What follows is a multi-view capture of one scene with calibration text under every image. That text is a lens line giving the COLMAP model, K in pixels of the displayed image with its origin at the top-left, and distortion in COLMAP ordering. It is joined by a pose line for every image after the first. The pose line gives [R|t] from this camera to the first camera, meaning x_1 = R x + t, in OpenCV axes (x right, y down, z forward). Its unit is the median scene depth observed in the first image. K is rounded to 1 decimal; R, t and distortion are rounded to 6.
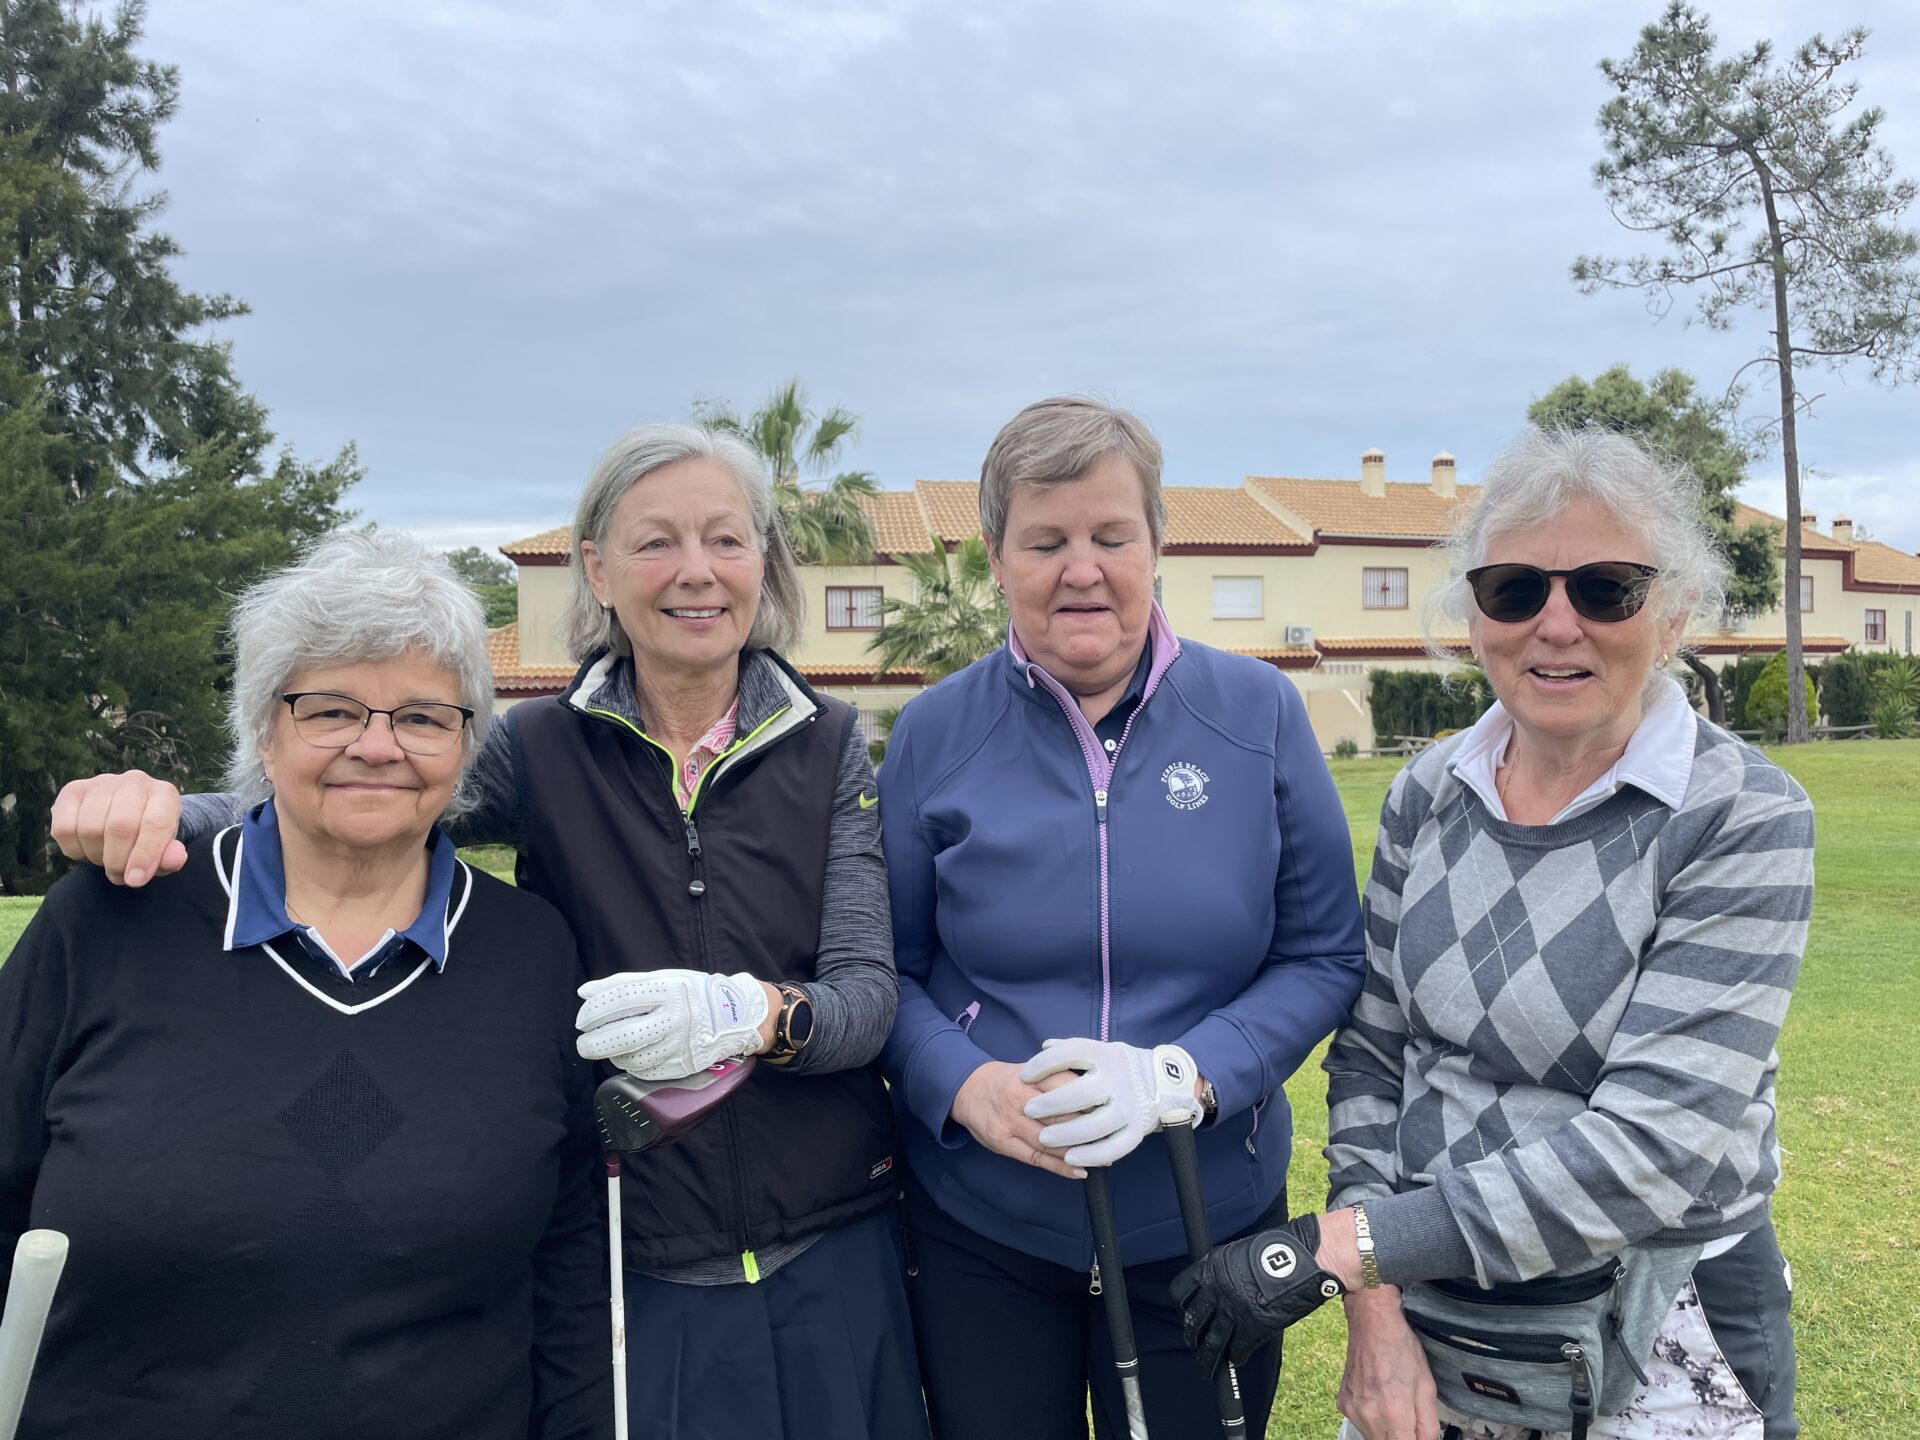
lens RADIAL K [[1438.5, 0, 965.1], [0, 1438.5, 714.1], [0, 0, 1]] dist [0.070022, -0.094508]
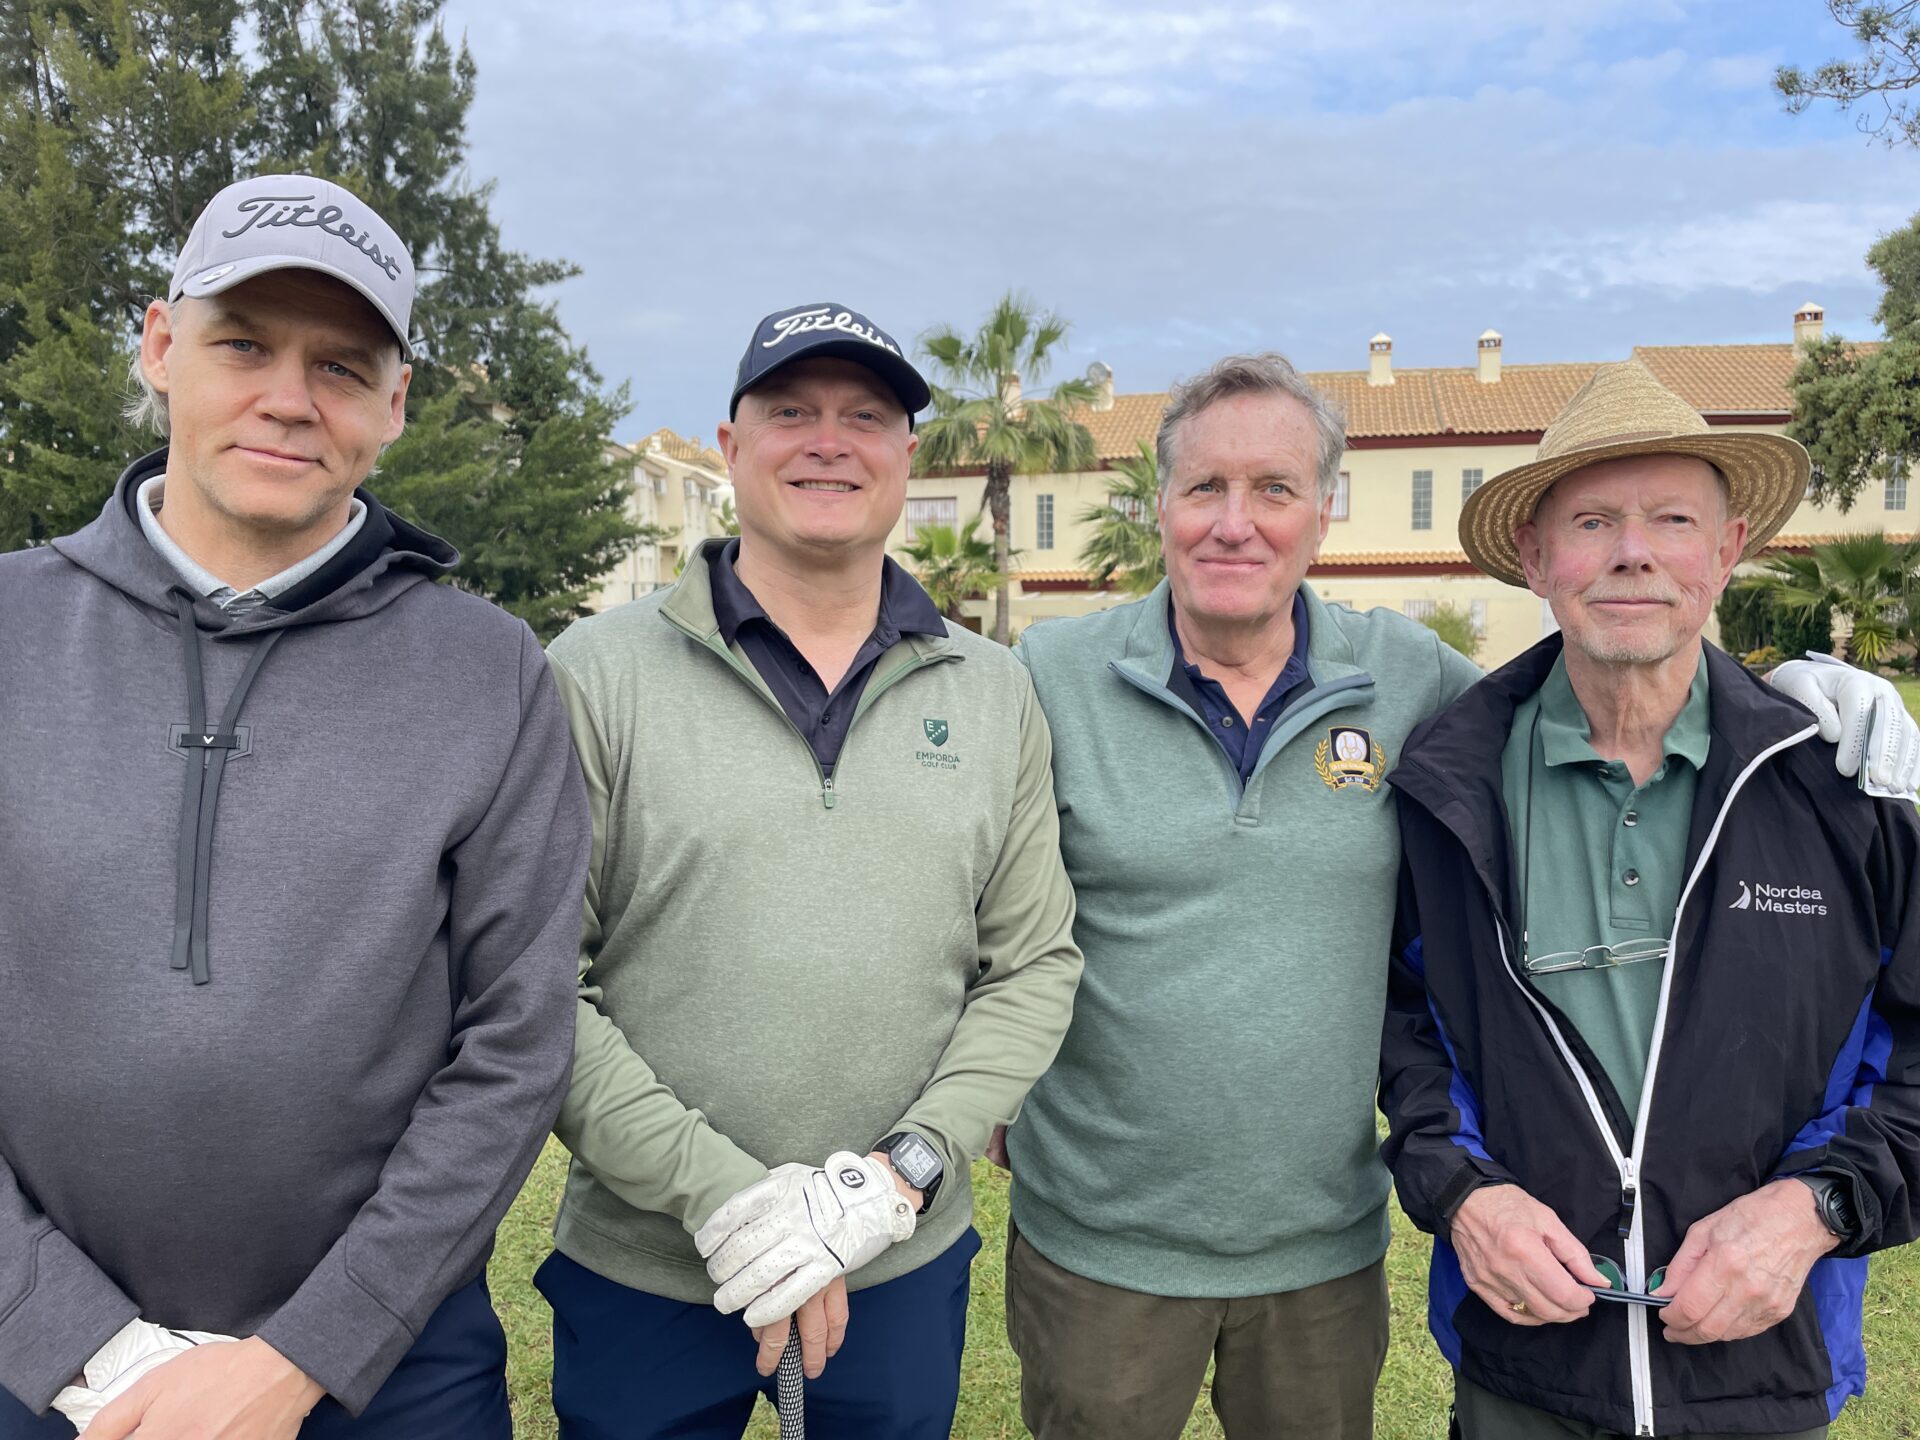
lens RADIAL K [[1438.5, 0, 963.7], [0, 1438.5, 707.3], [0, 0, 1]] dist [0.070022, -0.094508]
pose [[0.902408, 0.040509, -0.428974, 0.309786], [-0.011244, 0.997446, 0.070538, -0.009889], [0.430736, -0.058831, 0.900558, 0.047201]]
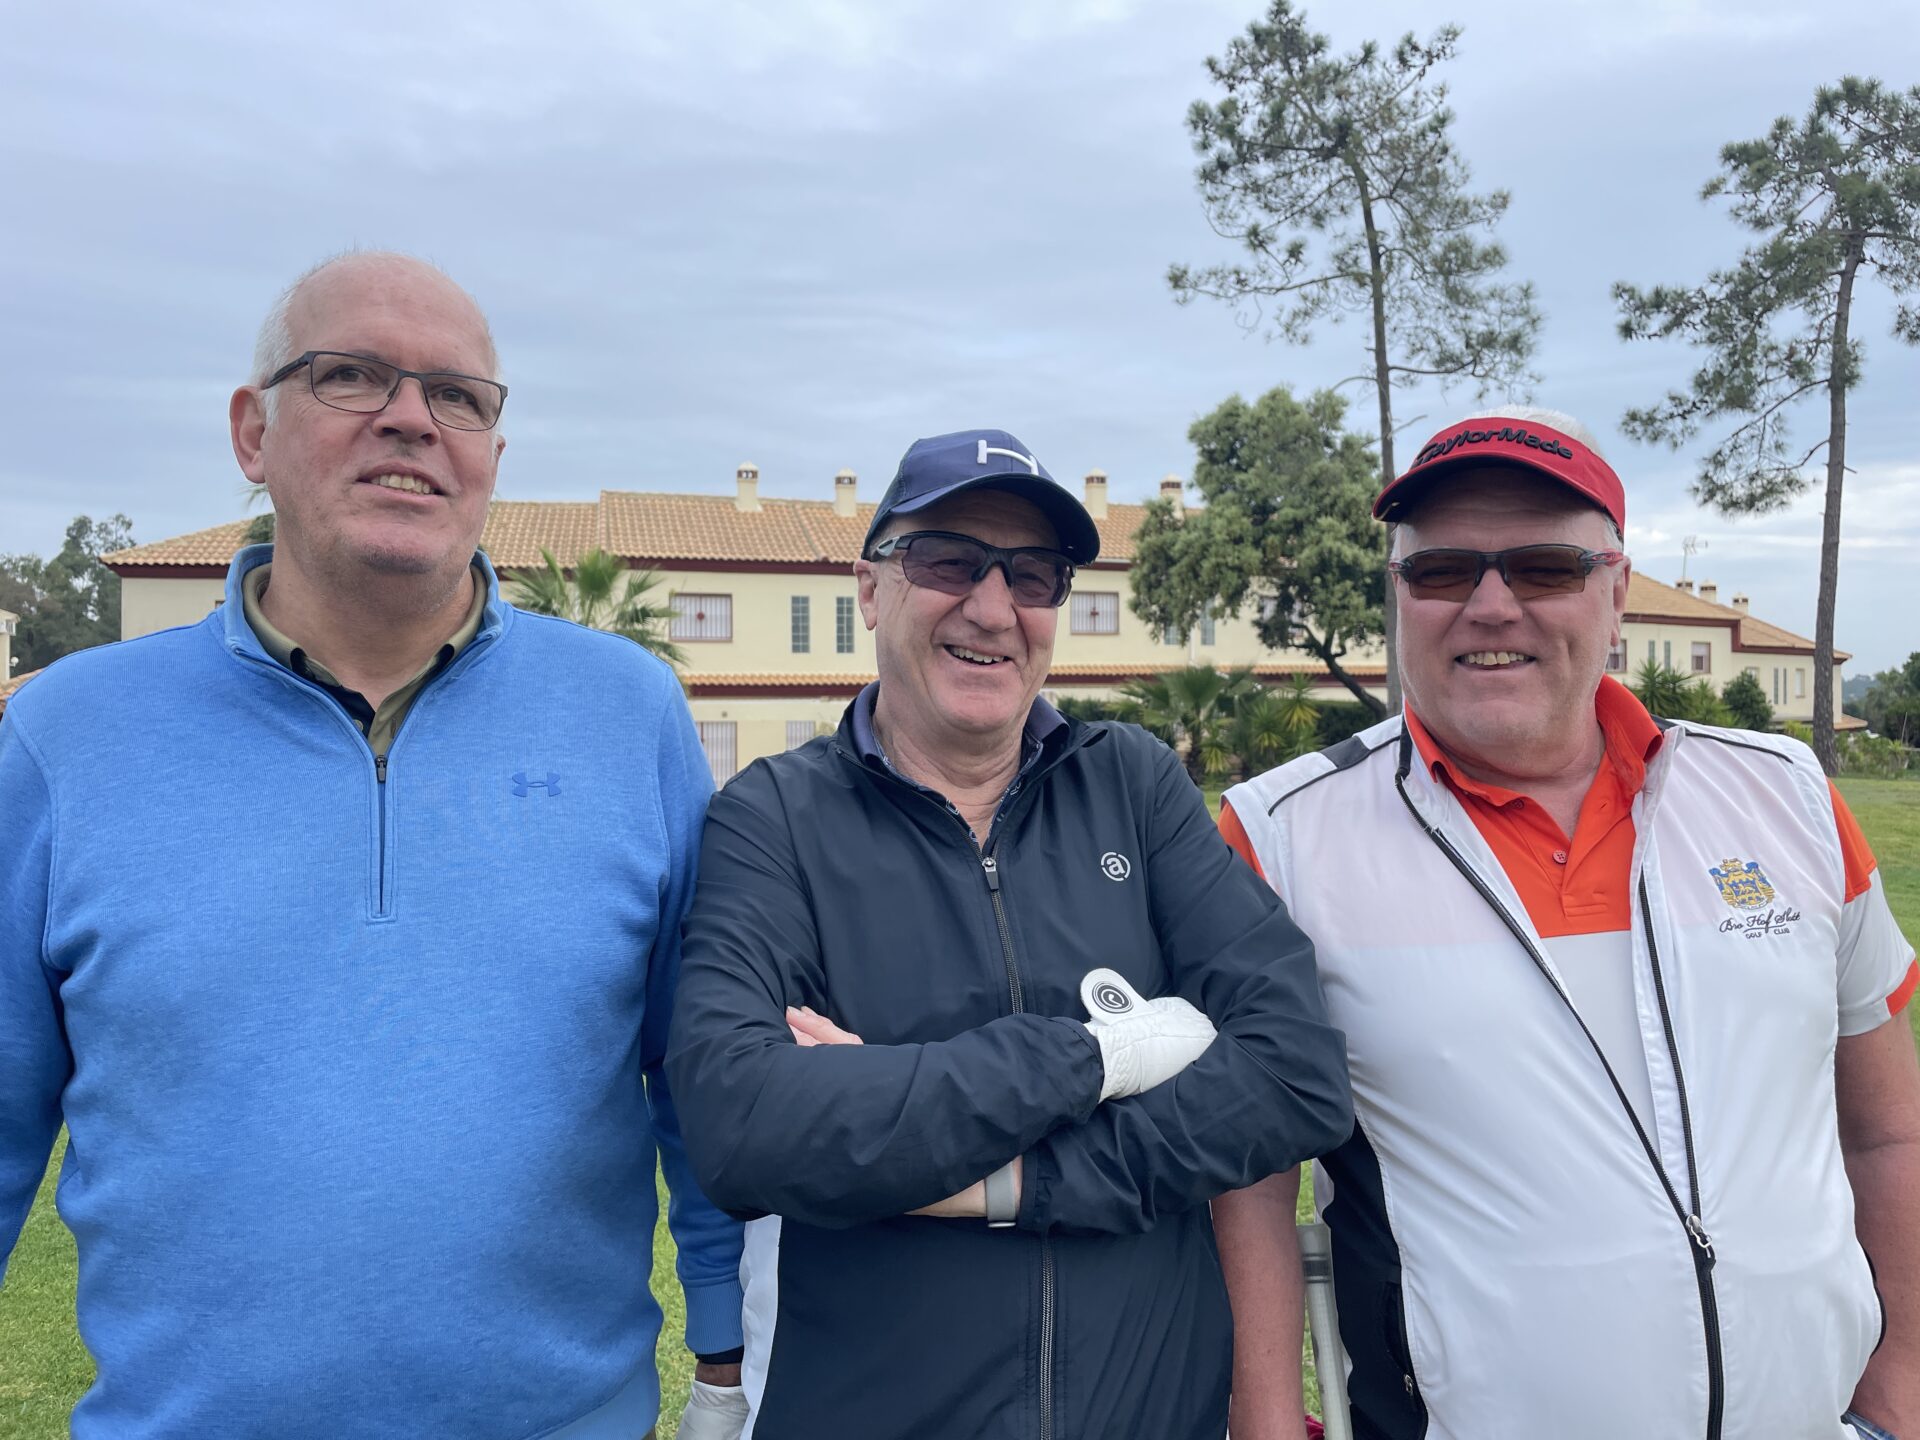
lens RADIAL K [[1438.5, 0, 962.5], [0, 1438.5, 706.4], [0, 0, 1]] dist [0.070022, -0.094508]
pose [[0.997646, 0.006494, 0.068270, 0.186591], [-0.005326, 0.999837, -0.017275, -0.010135], [-0.068371, 0.016870, 0.997517, 0.067348]]
